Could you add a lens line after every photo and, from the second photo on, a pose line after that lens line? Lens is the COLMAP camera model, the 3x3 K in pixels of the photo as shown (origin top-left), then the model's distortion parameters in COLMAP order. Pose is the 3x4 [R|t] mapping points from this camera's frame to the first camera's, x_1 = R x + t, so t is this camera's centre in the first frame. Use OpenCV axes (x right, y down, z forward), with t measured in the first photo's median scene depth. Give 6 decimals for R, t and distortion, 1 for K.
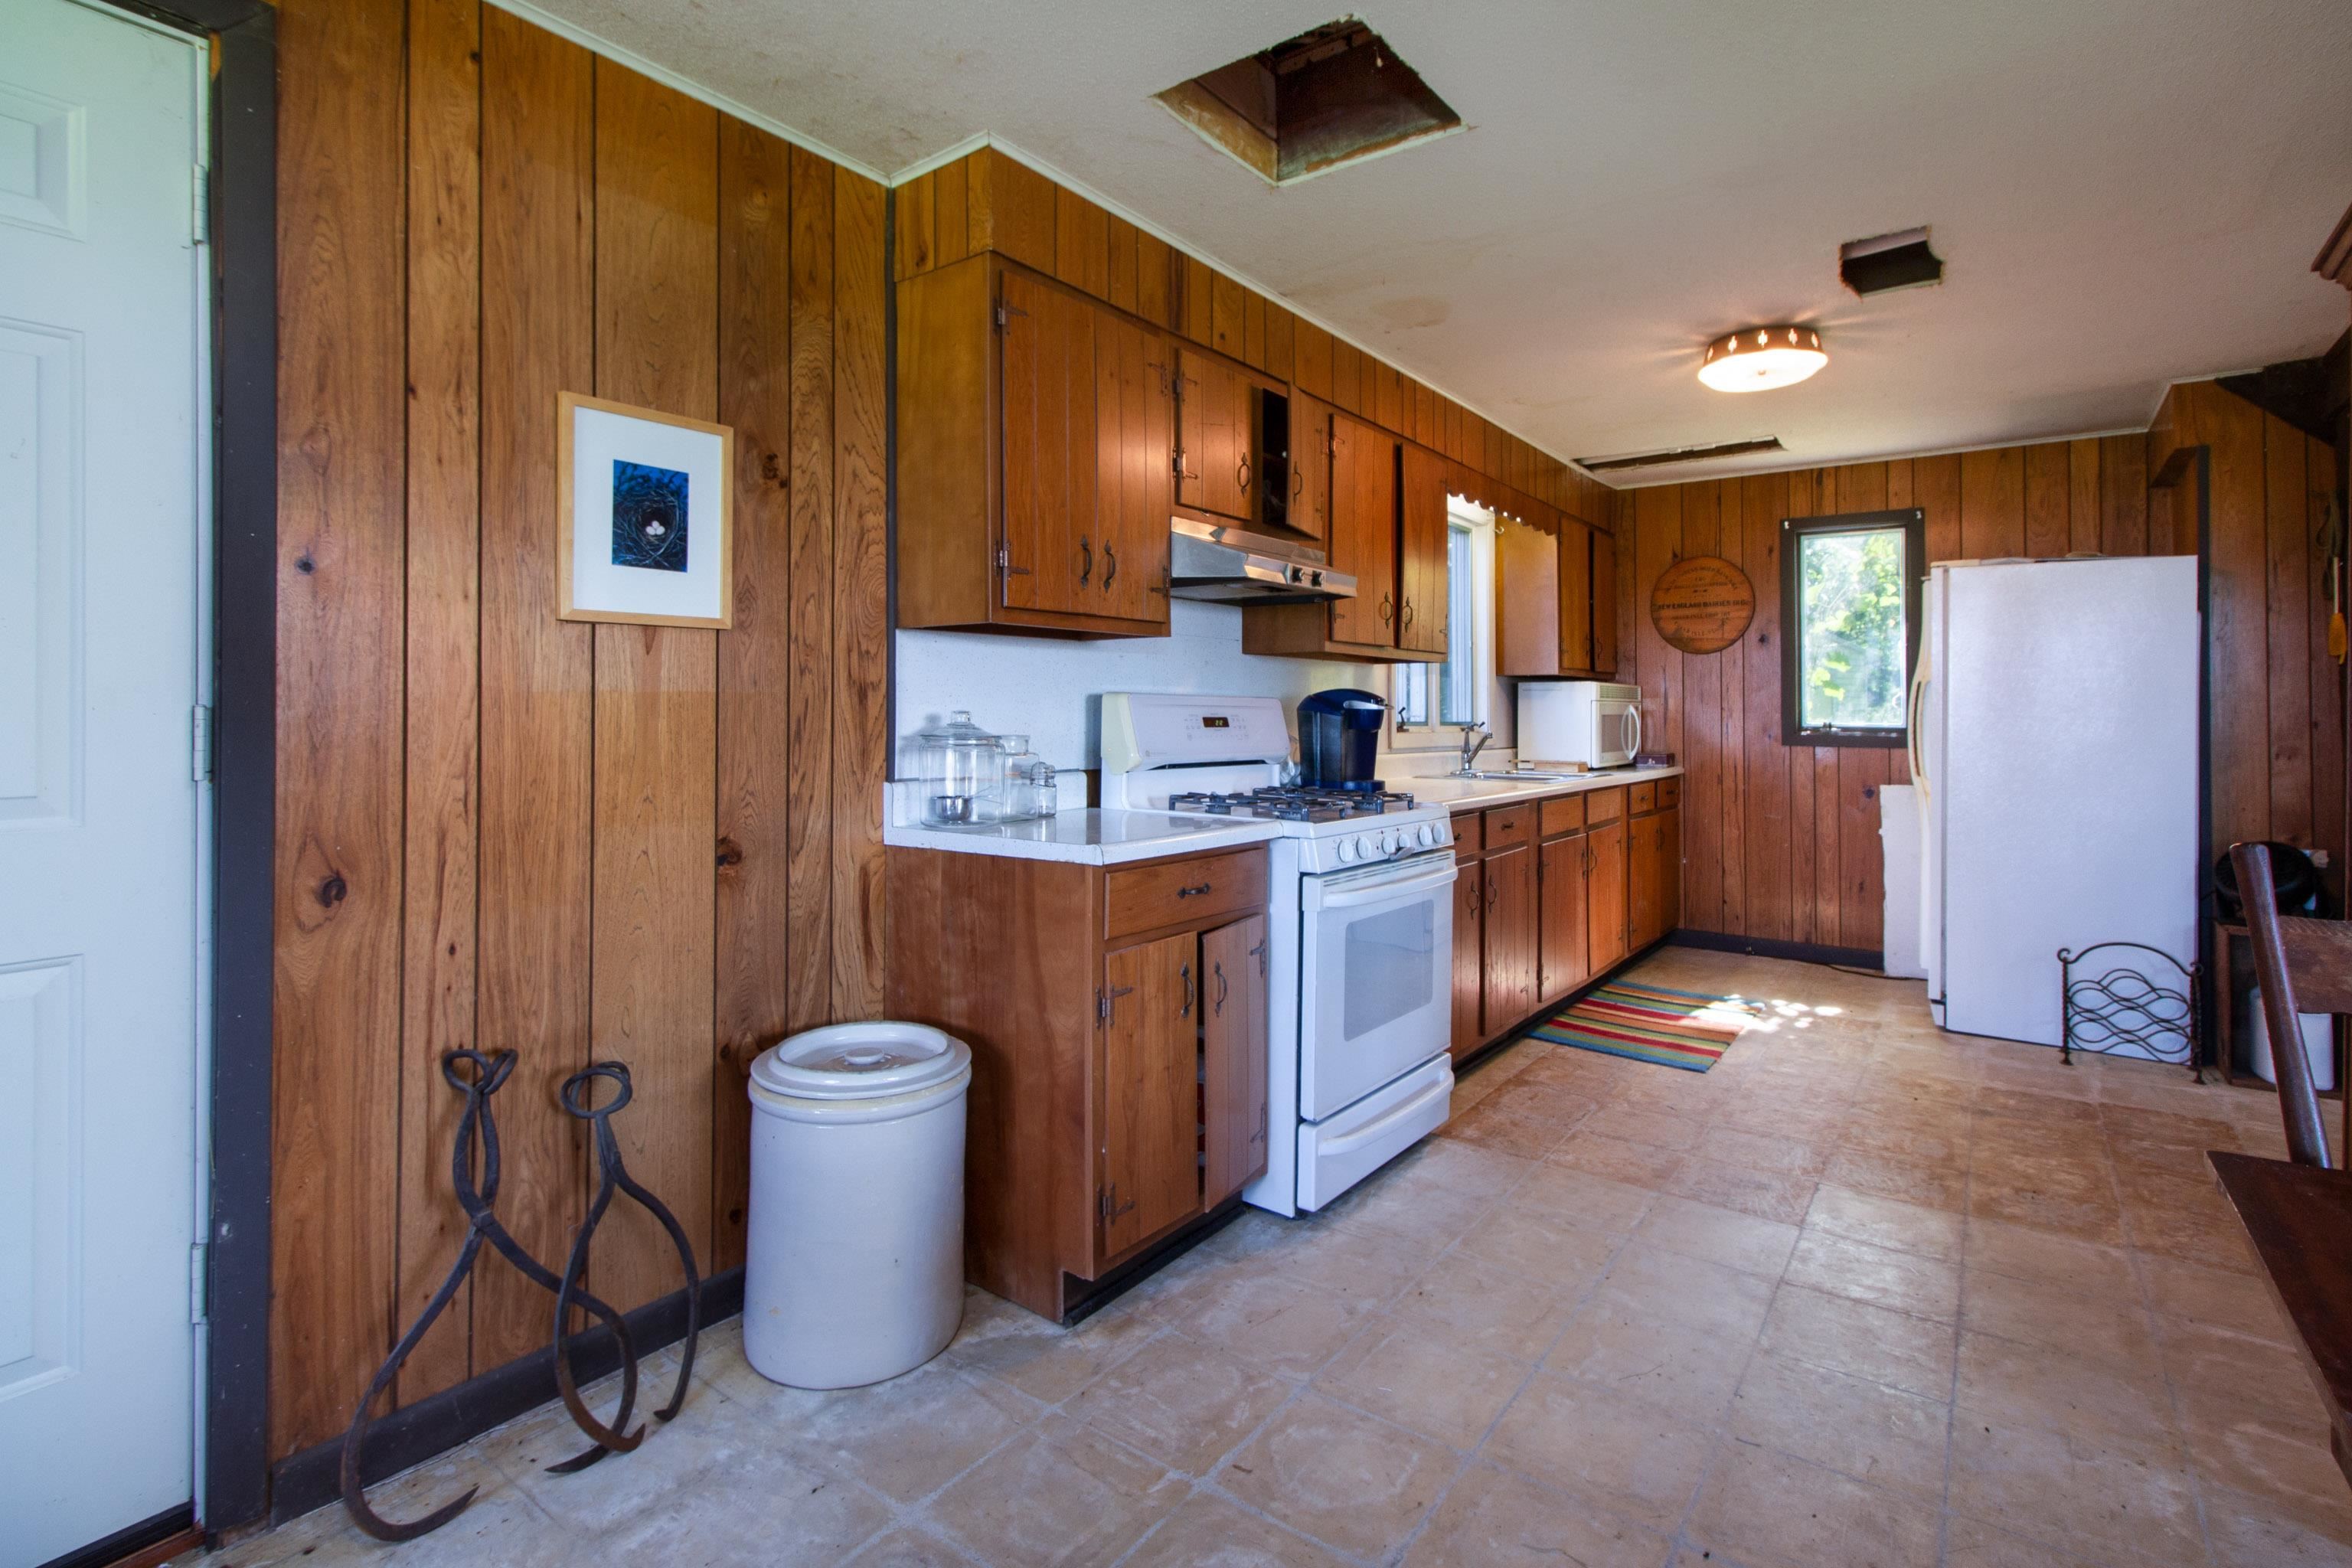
lens RADIAL K [[1114.0, 0, 1191.5], [0, 1114.0, 700.3], [0, 0, 1]] dist [-0.000564, -0.000153]
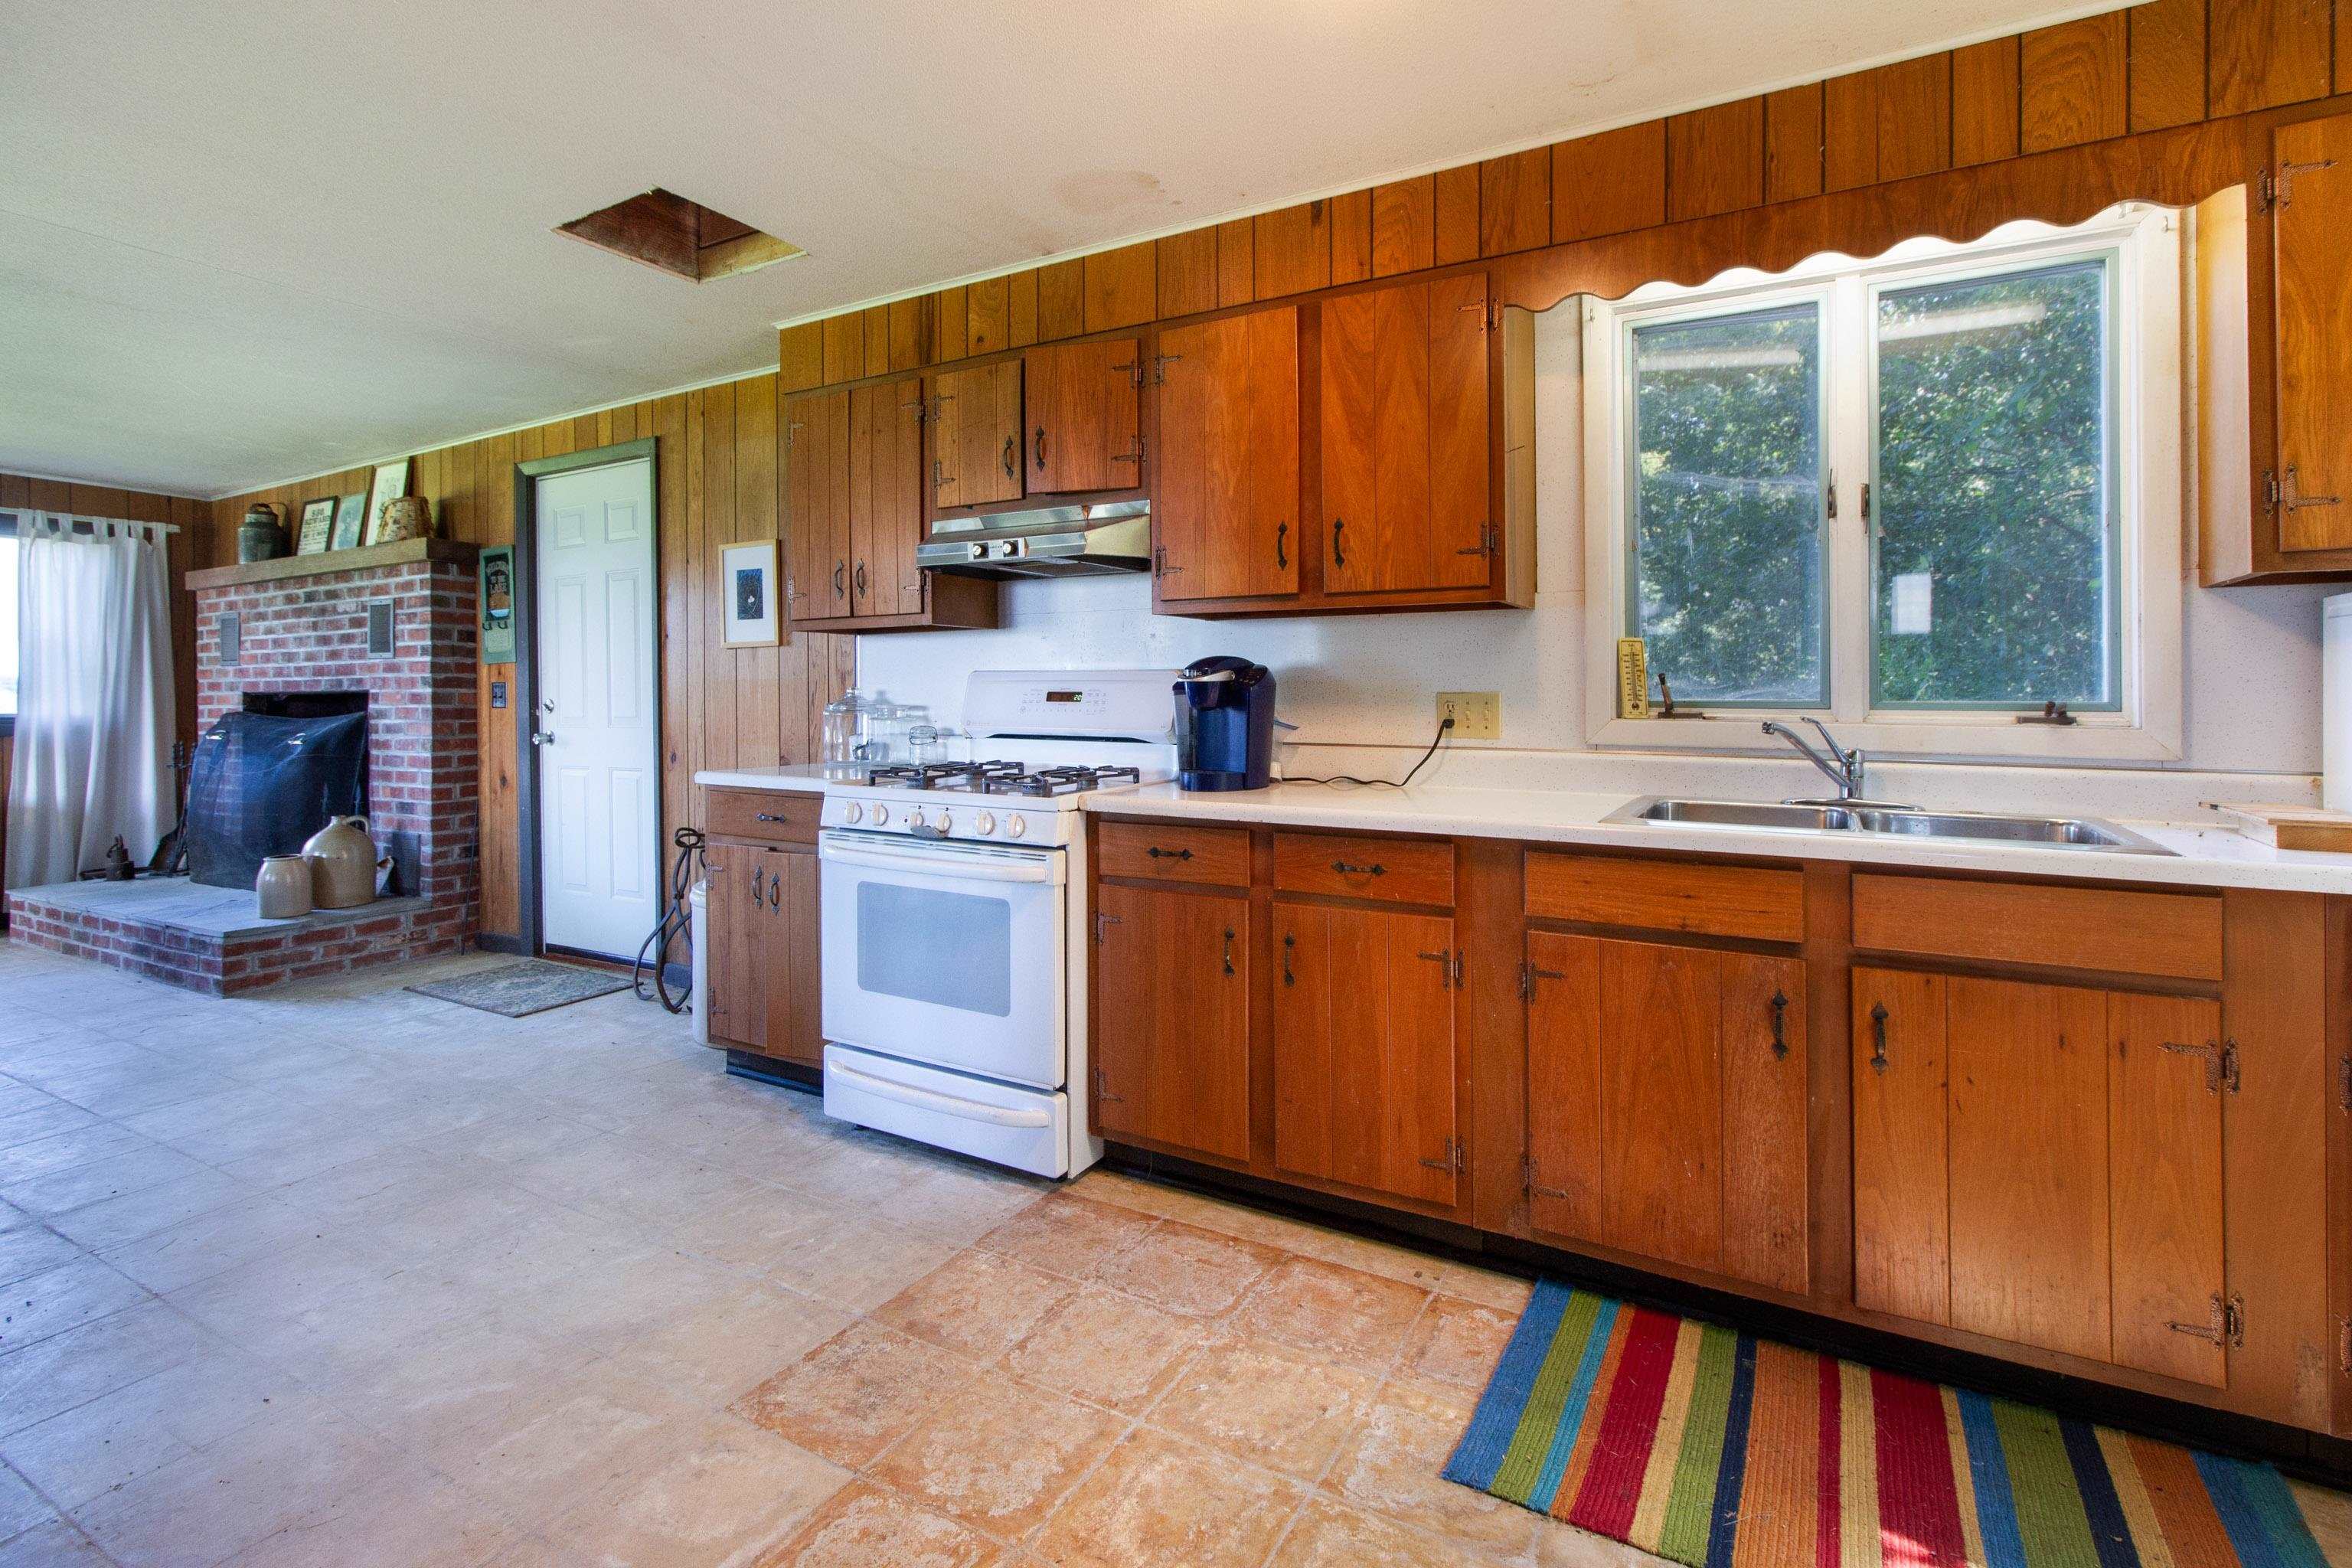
lens RADIAL K [[1114.0, 0, 1191.5], [0, 1114.0, 700.3], [0, 0, 1]] dist [-0.000564, -0.000153]
pose [[0.120907, 0.003713, -0.992657, 1.659084], [0.013684, 0.999892, 0.005406, 0.030373], [0.992569, -0.014237, 0.120843, 1.574624]]
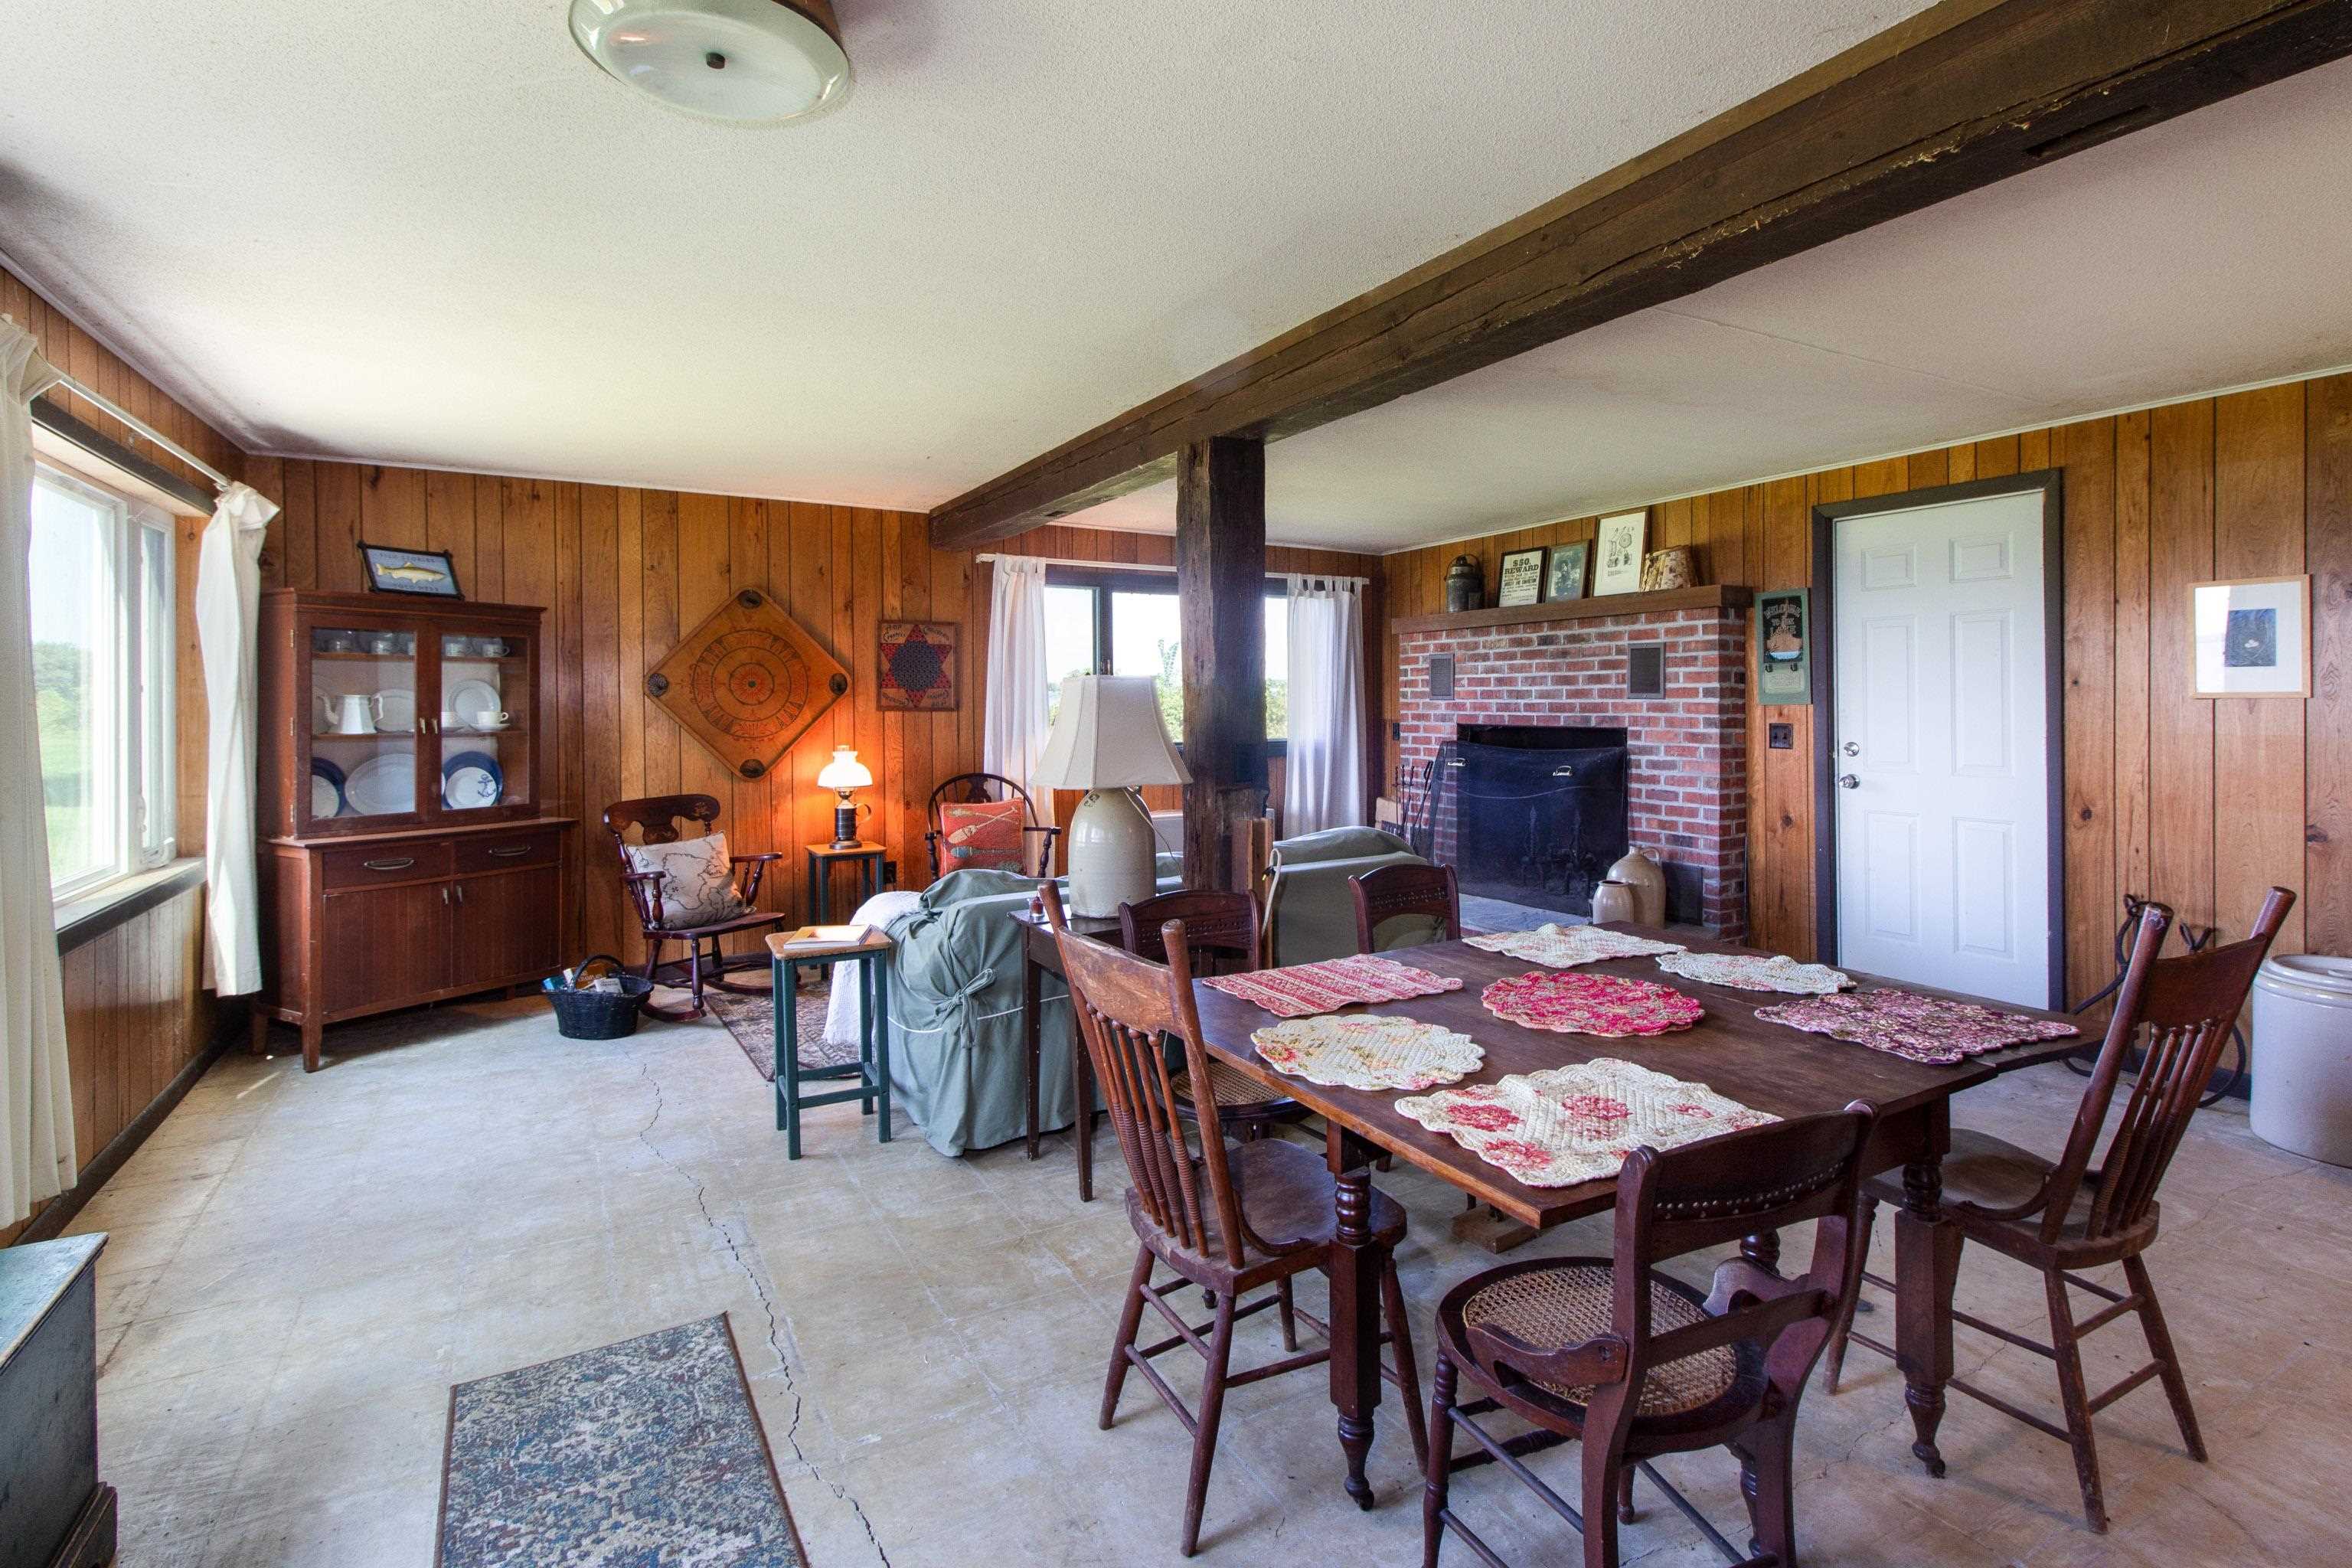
lens RADIAL K [[1157.4, 0, 1219.9], [0, 1157.4, 704.7], [0, 0, 1]] dist [-0.000148, 0.000047]
pose [[-0.403411, 0.009187, -0.914973, 1.918884], [0.012652, 0.999910, 0.004462, -0.087282], [0.914931, -0.009777, -0.403491, 0.237734]]
